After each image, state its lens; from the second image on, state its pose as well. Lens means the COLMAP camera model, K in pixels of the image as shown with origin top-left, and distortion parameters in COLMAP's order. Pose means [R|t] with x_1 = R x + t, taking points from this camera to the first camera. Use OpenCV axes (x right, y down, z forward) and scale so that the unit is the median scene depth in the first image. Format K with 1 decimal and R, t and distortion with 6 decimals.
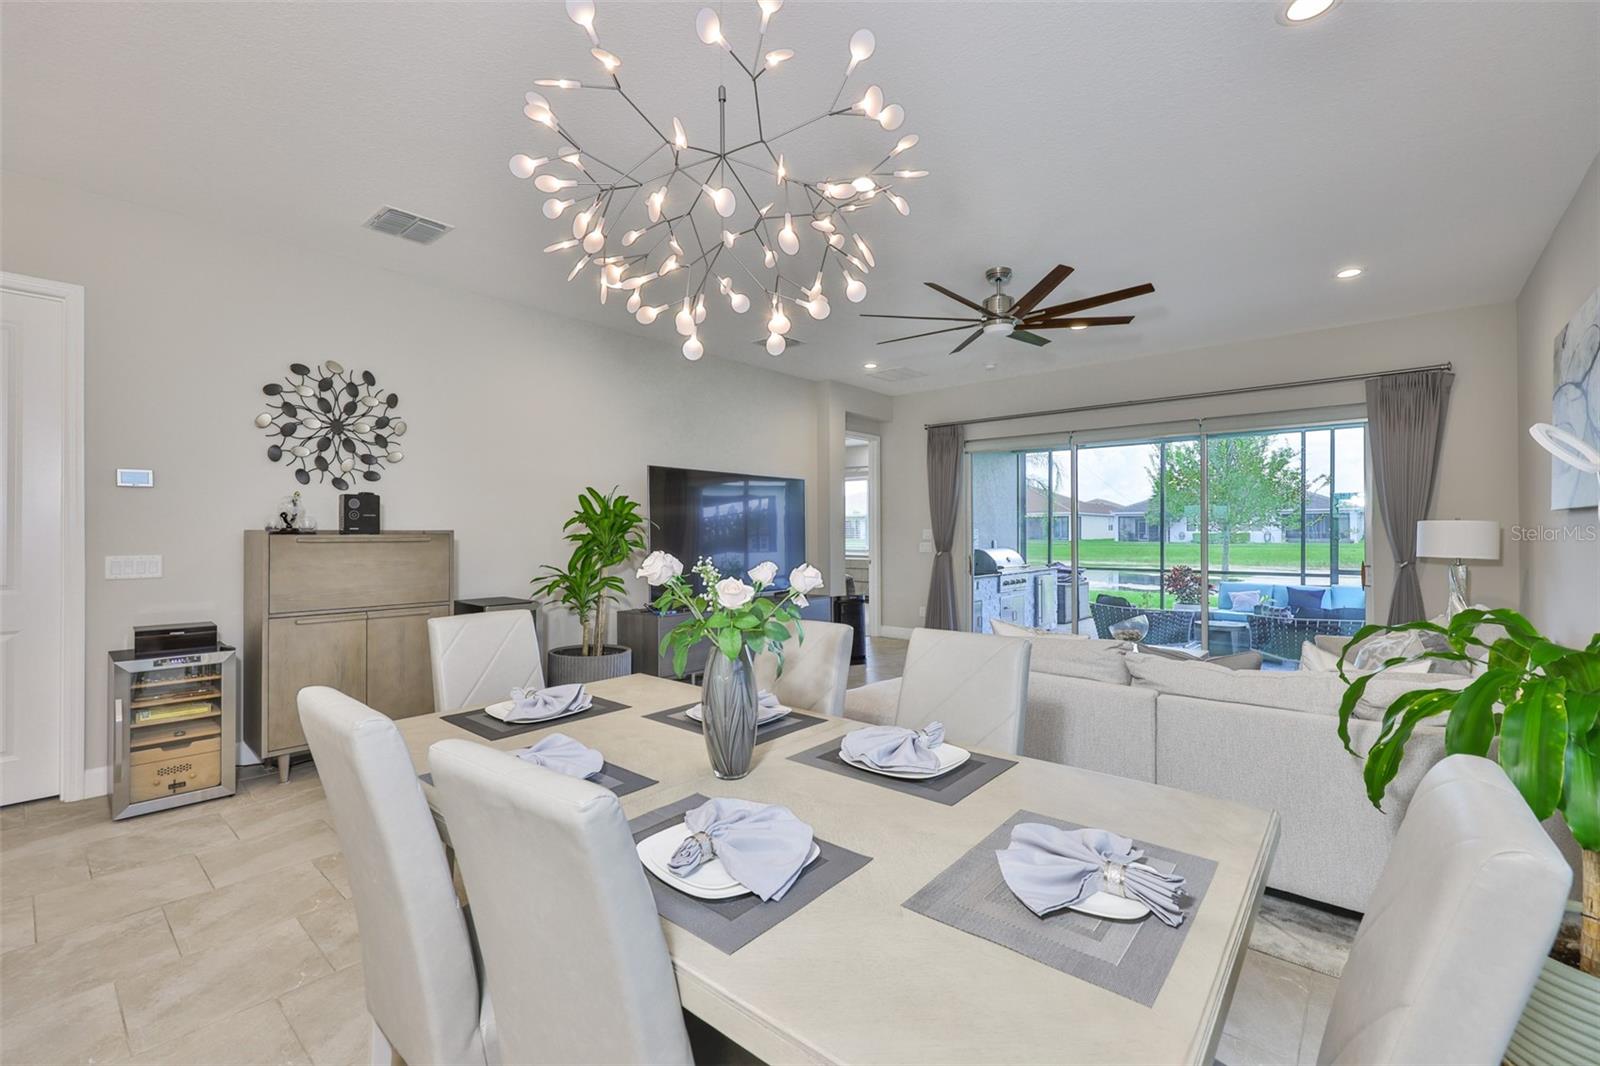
lens RADIAL K [[681.5, 0, 791.1], [0, 681.5, 530.9], [0, 0, 1]] dist [0.001330, 0.000059]
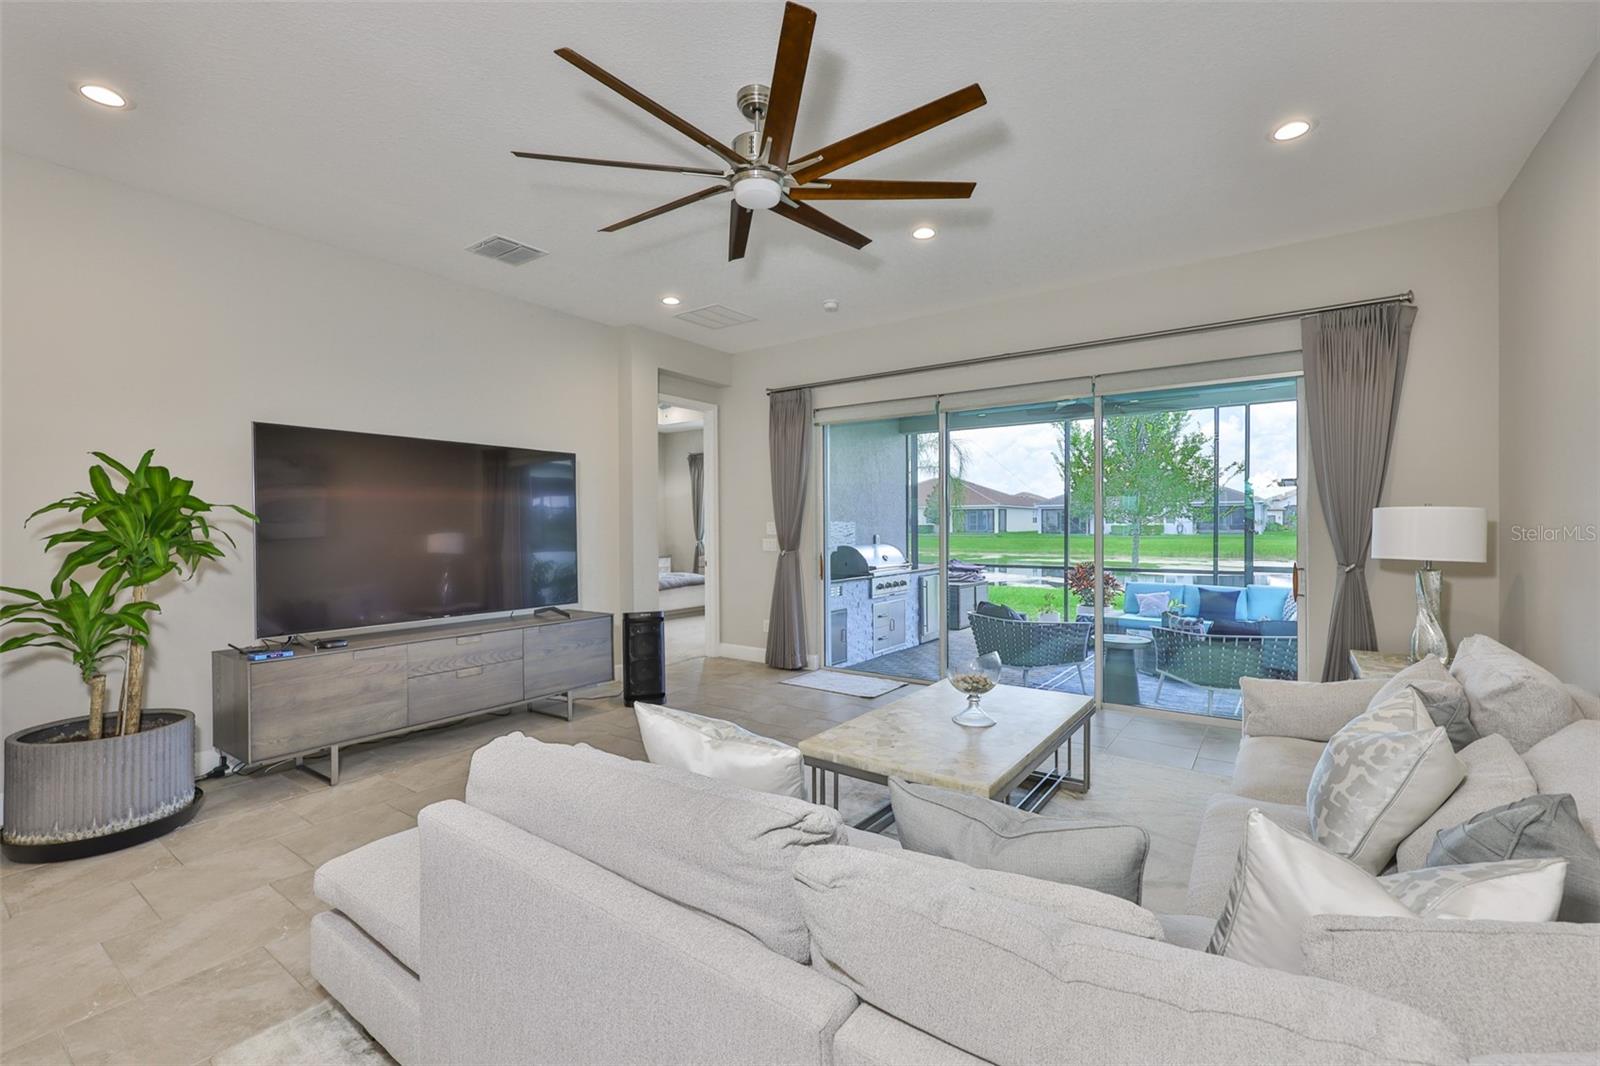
lens RADIAL K [[681.5, 0, 791.1], [0, 681.5, 530.9], [0, 0, 1]] dist [0.001330, 0.000059]
pose [[0.995882, -0.004024, 0.090565, 0.141406], [0.003126, 0.999945, 0.010060, 0.000129], [-0.090601, -0.009735, 0.995840, 0.197018]]
